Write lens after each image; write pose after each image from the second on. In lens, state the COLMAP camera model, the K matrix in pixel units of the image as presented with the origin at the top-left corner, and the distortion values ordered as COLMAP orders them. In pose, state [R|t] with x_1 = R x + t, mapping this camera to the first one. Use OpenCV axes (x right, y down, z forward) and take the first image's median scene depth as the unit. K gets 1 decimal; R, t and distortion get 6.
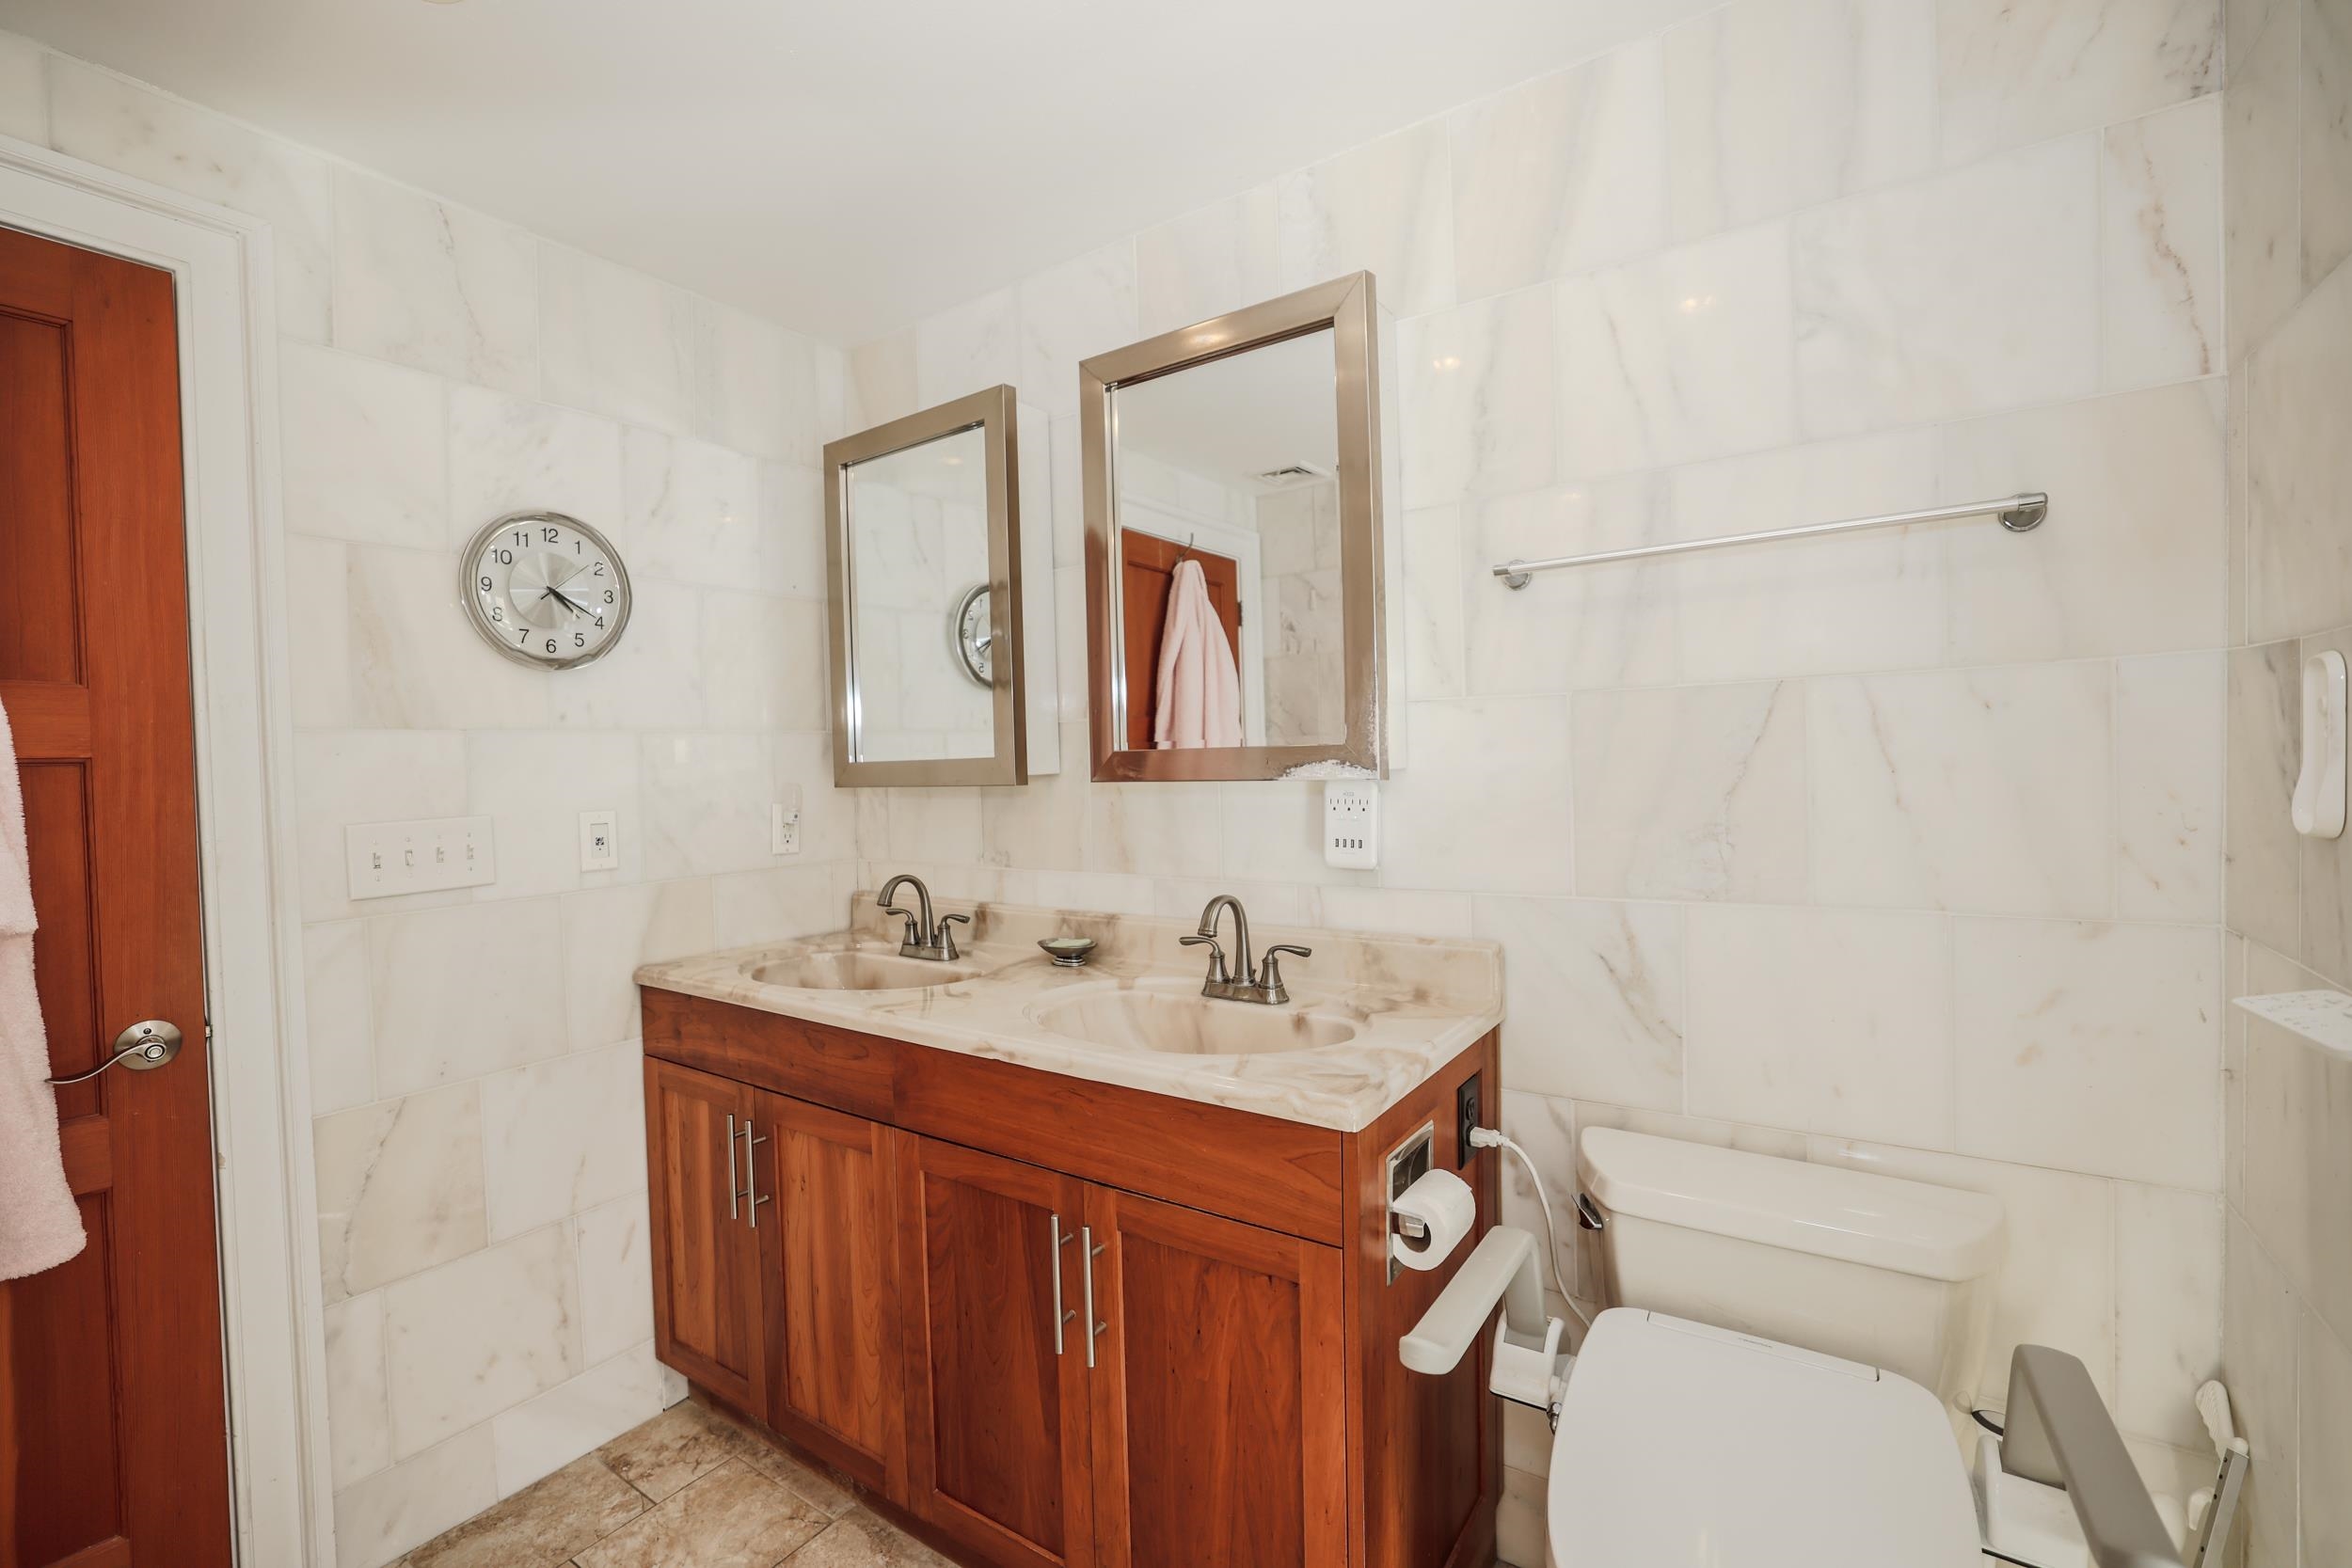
lens RADIAL K [[950.2, 0, 1179.3], [0, 950.2, 821.7], [0, 0, 1]] dist [-0.020917, 0.000082]
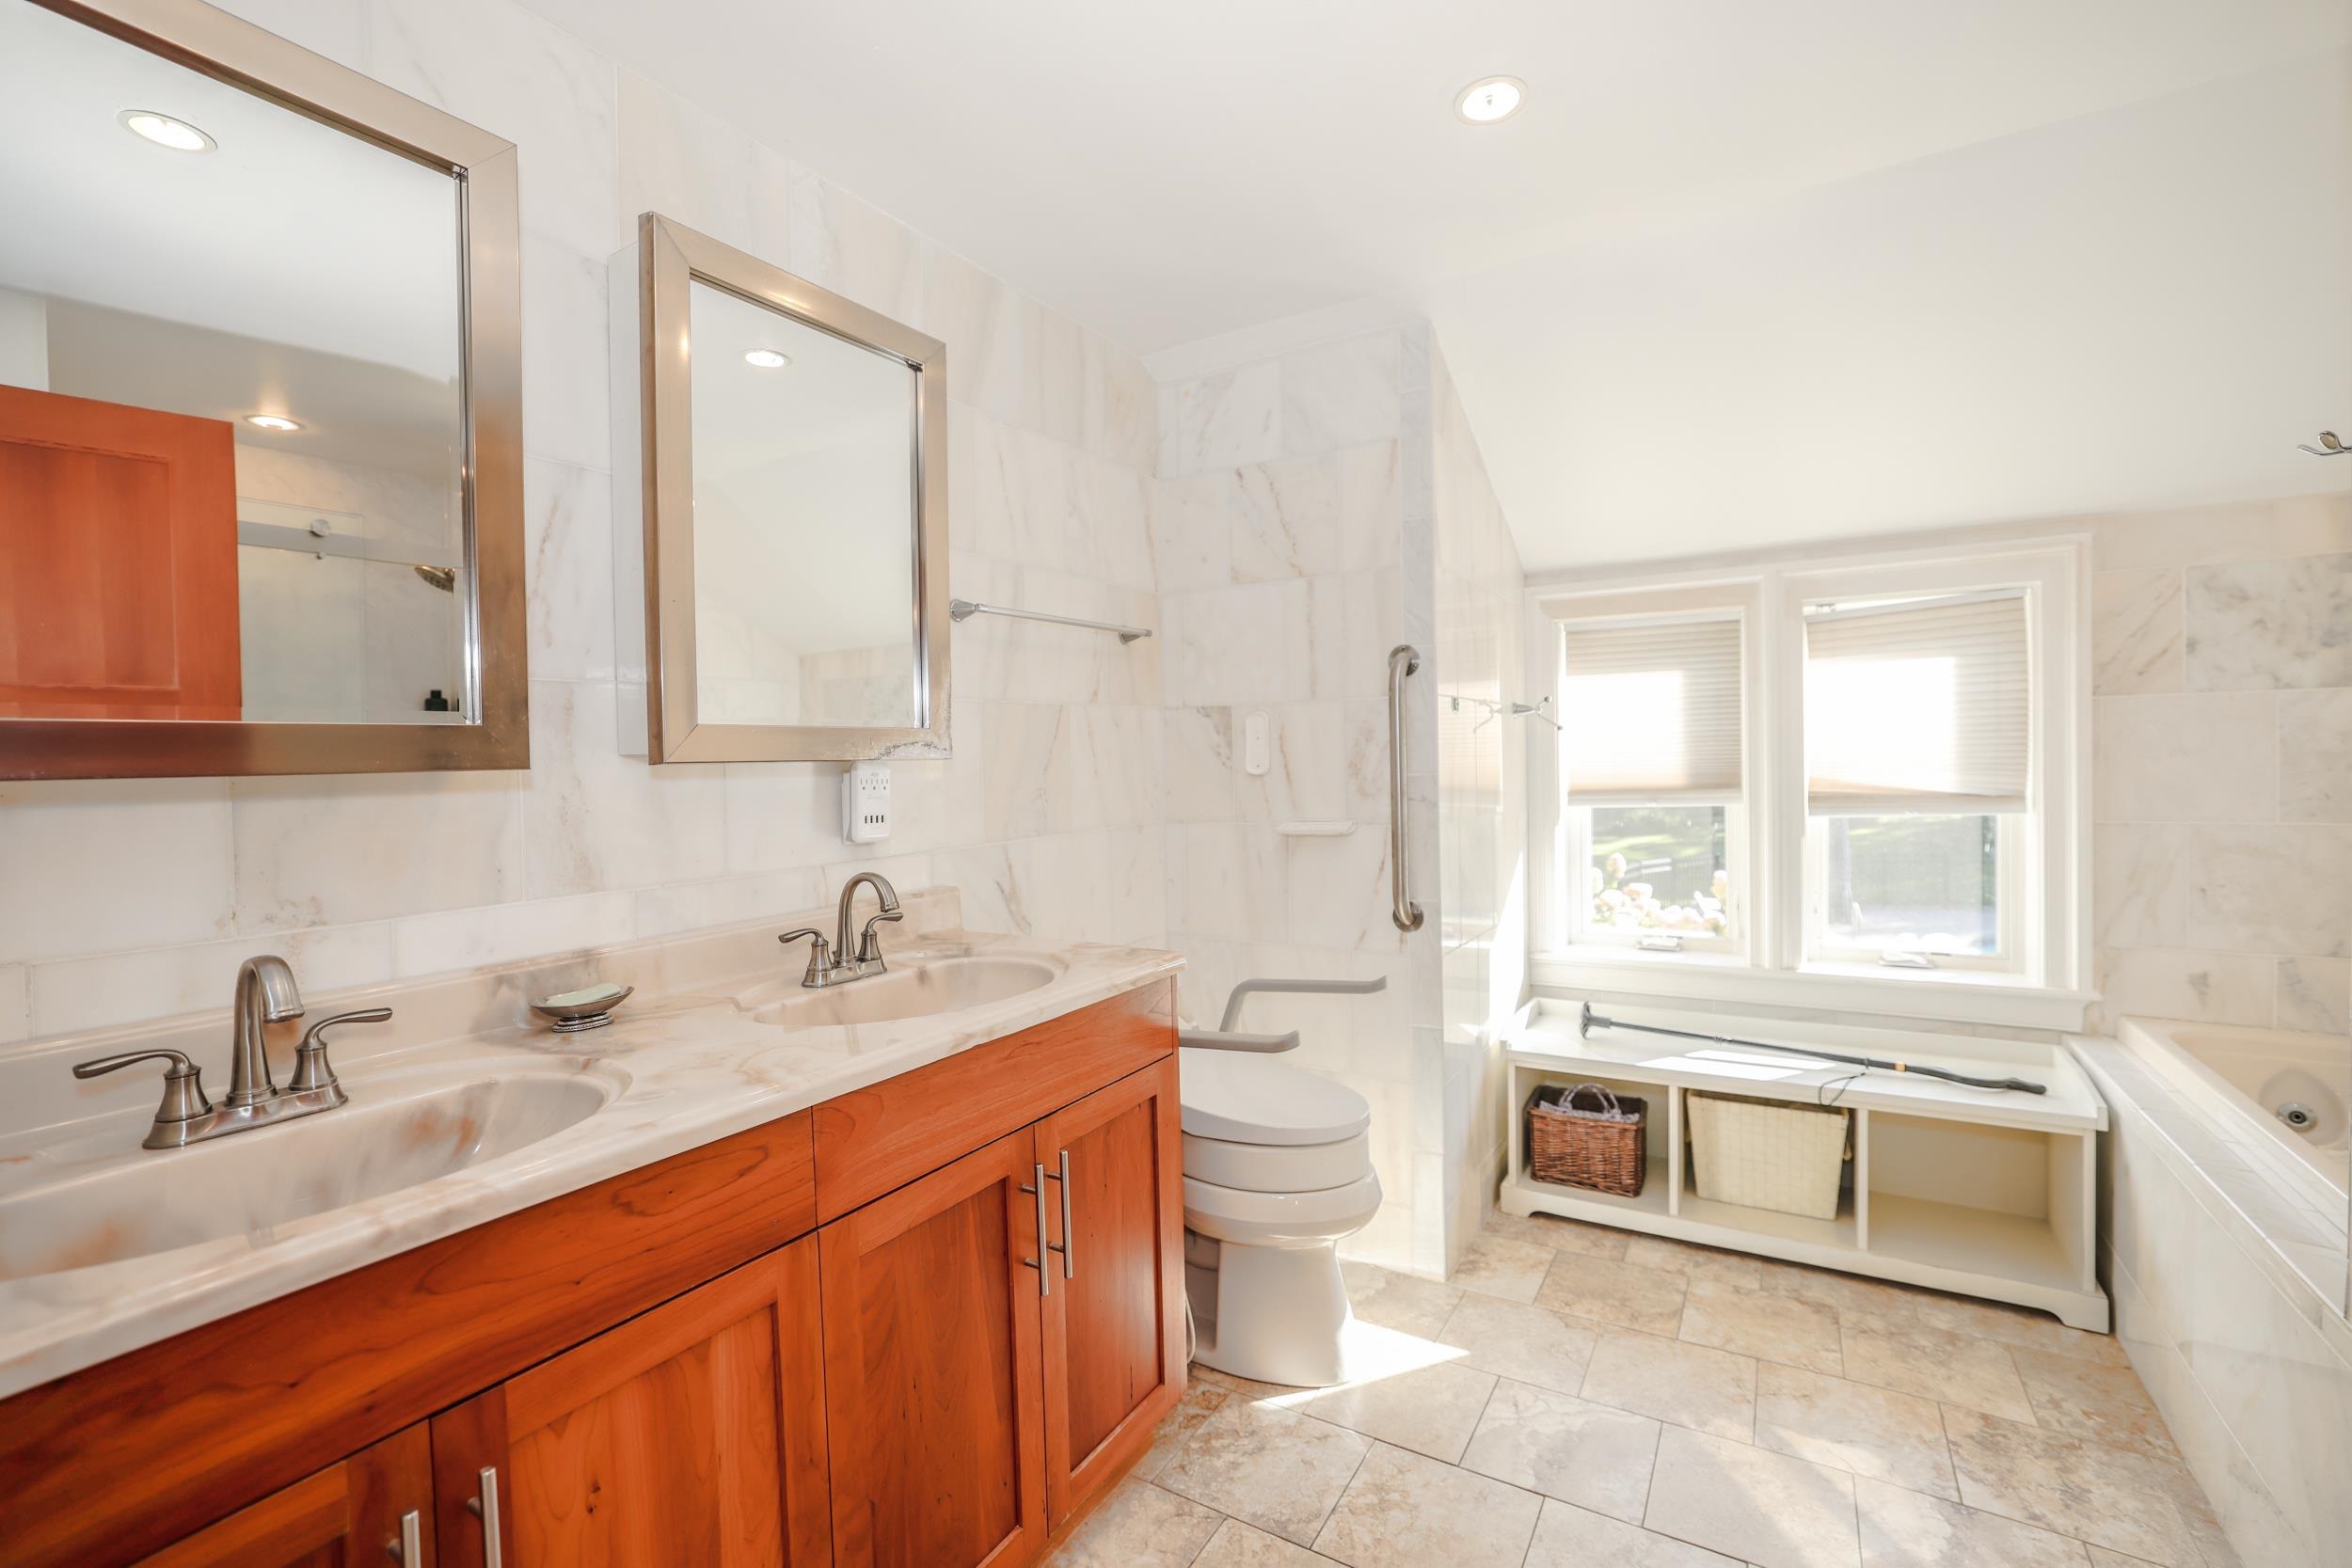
lens RADIAL K [[1057.1, 0, 1173.3], [0, 1057.1, 775.0], [0, 0, 1]] dist [-0.001296, 0.000084]
pose [[-0.027605, -0.003366, 0.999613, -1.076396], [0.064462, 0.997907, 0.005141, -0.012252], [-0.997538, 0.064579, -0.027330, 0.697551]]
